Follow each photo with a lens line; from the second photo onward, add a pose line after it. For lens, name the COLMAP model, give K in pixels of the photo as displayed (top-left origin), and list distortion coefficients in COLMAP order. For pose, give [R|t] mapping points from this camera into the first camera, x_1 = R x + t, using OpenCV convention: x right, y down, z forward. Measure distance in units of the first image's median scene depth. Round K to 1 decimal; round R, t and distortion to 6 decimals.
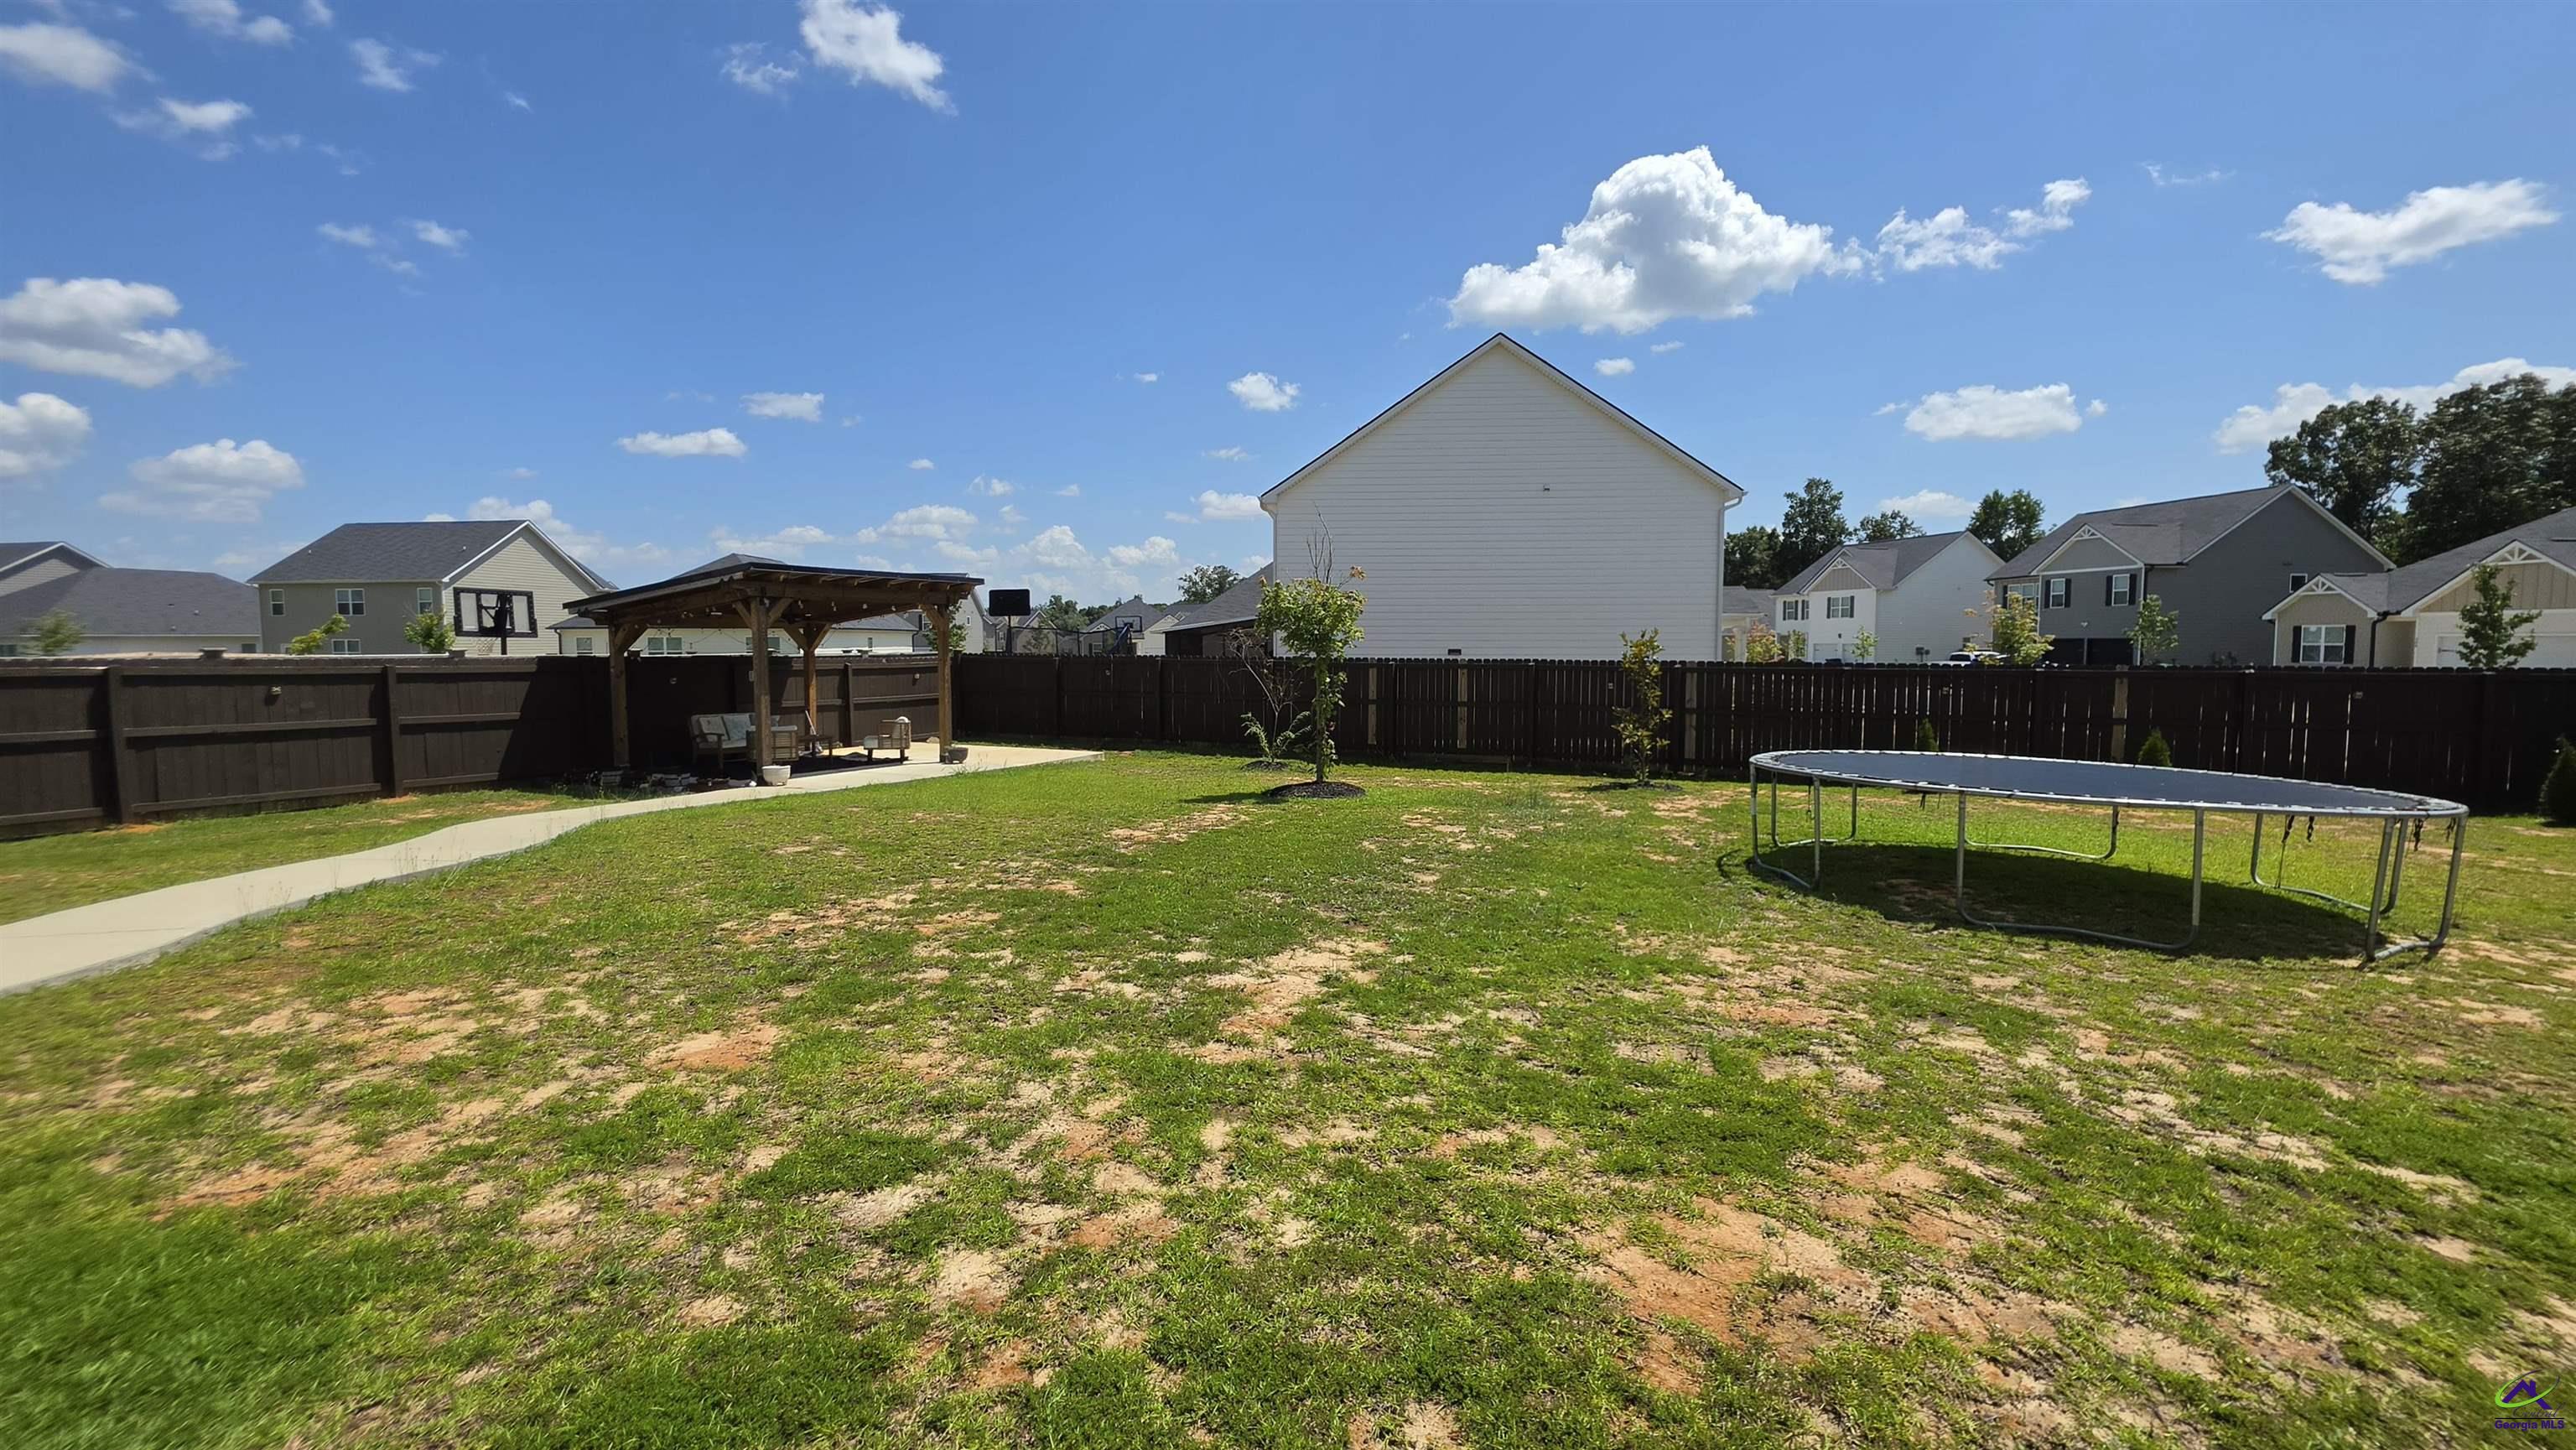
lens RADIAL K [[1058.4, 0, 1289.0], [0, 1058.4, 724.1], [0, 0, 1]] dist [-0.001657, -0.000094]
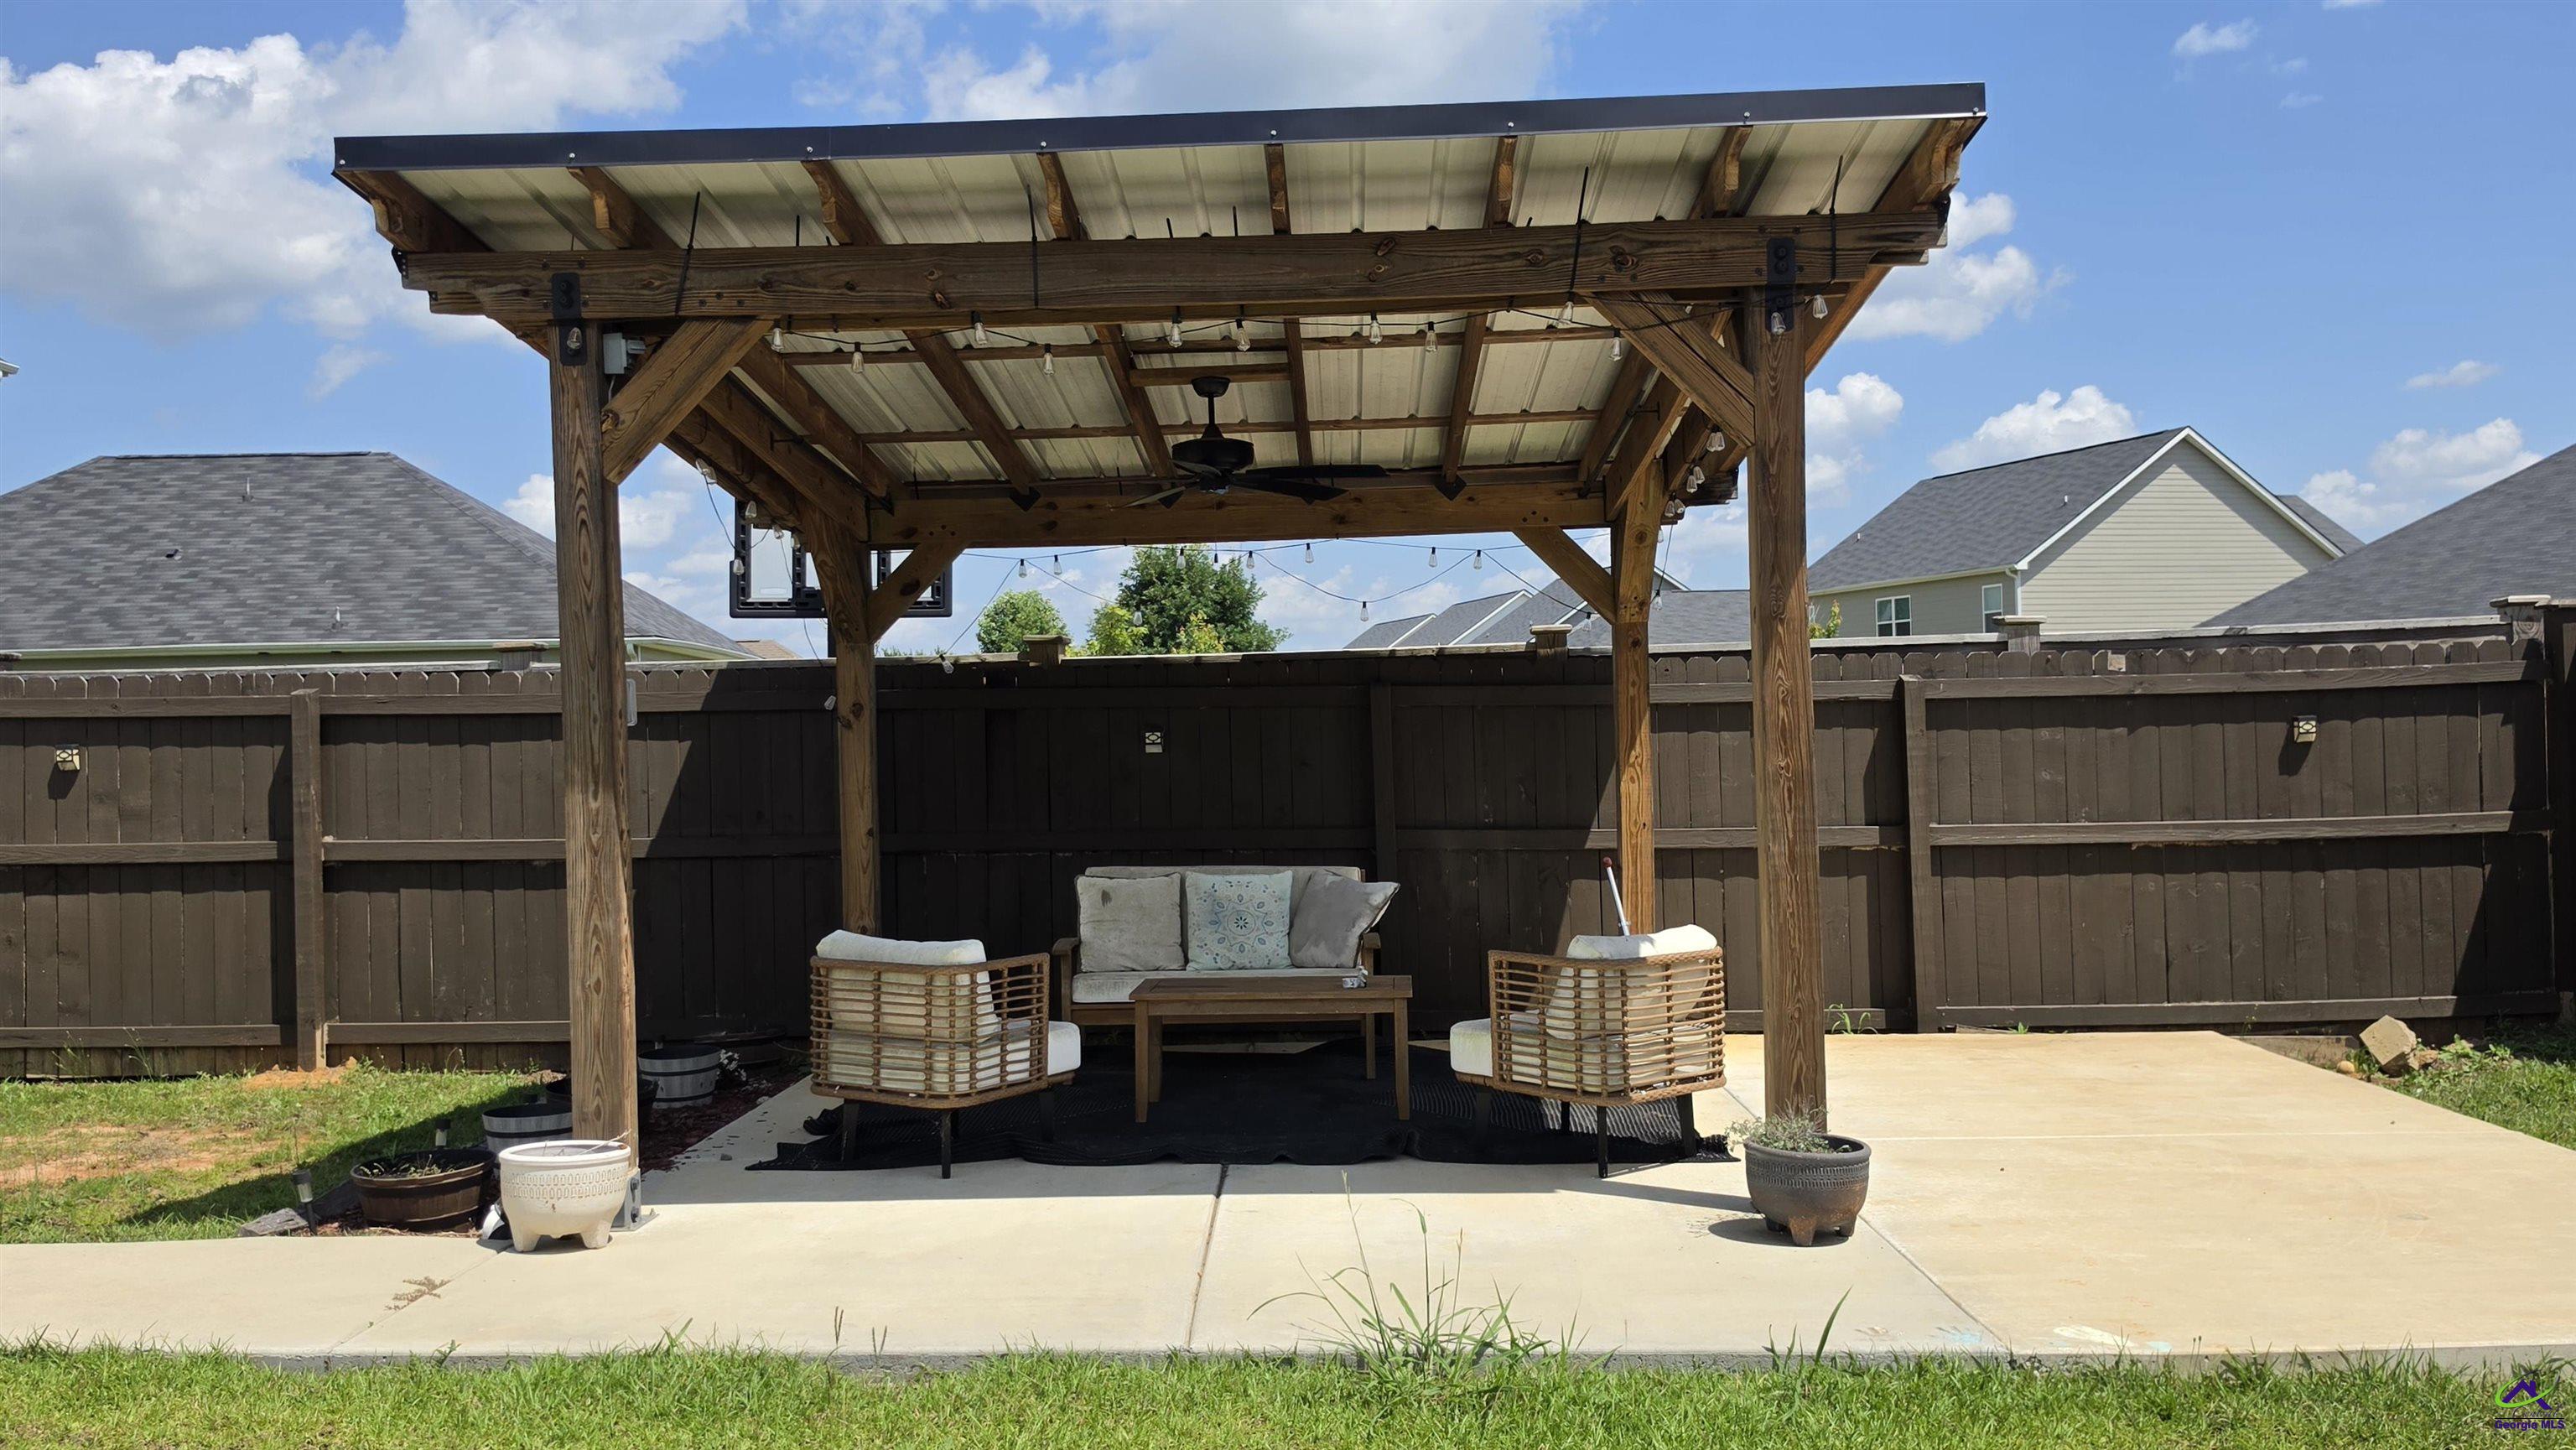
lens RADIAL K [[2135.4, 0, 1288.2], [0, 2135.4, 718.8], [0, 0, 1]] dist [-0.000787, -0.000835]
pose [[0.422037, -0.012916, -0.906486, -0.041617], [-0.045306, 0.998349, -0.035318, -0.024663], [0.905446, 0.055974, 0.420755, 0.674877]]
